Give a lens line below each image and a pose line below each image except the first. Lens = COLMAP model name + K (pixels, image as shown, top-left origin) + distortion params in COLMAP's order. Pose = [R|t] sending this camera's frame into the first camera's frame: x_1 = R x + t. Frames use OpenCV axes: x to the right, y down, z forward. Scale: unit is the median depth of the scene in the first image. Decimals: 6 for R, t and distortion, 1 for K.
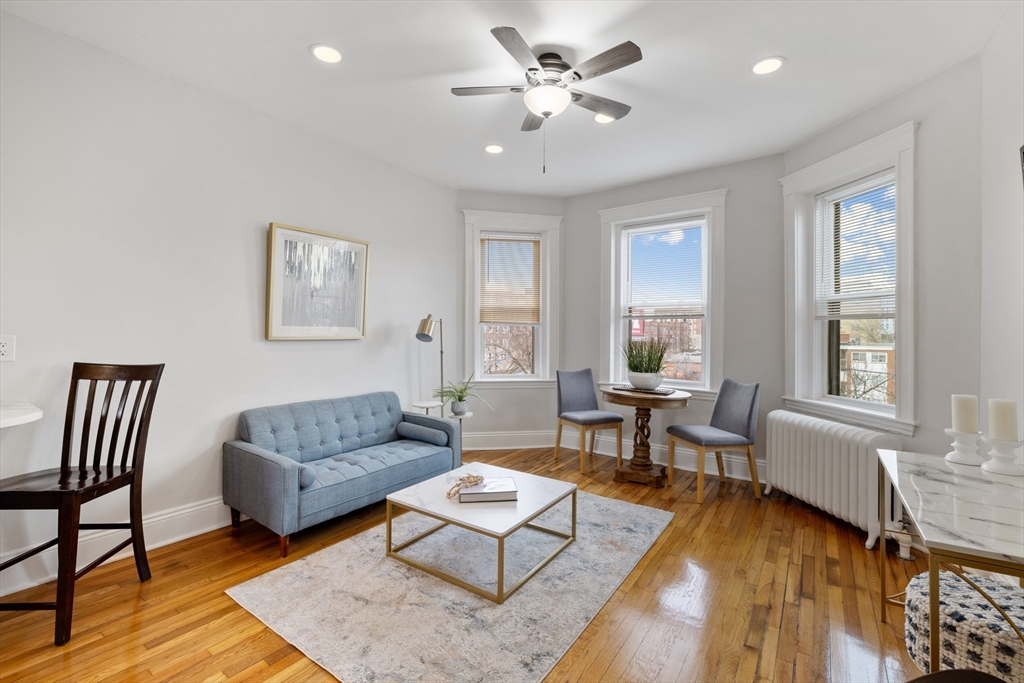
lens RADIAL K [[450.4, 0, 510.9], [0, 450.4, 333.6], [0, 0, 1]] dist [-0.003411, -0.000284]
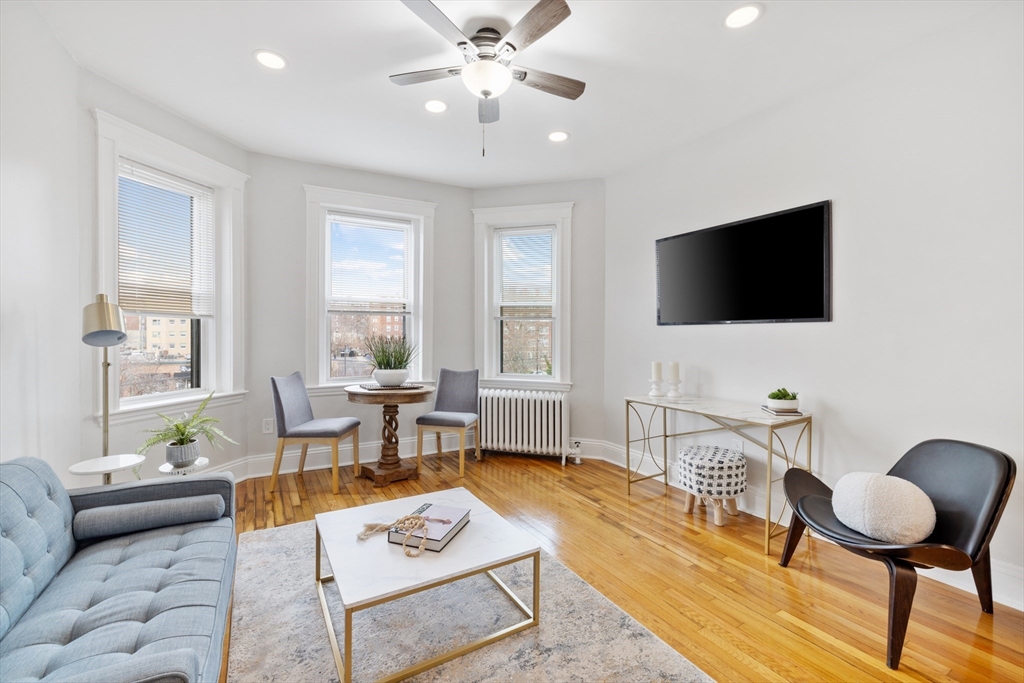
lens RADIAL K [[437.0, 0, 496.0], [0, 437.0, 335.0], [0, 0, 1]] dist [-0.003785, -0.000121]
pose [[0.419838, -0.011777, 0.907523, -0.487079], [-0.000249, 0.999914, 0.013091, -0.001484], [-0.907599, -0.005722, 0.419799, 0.399123]]
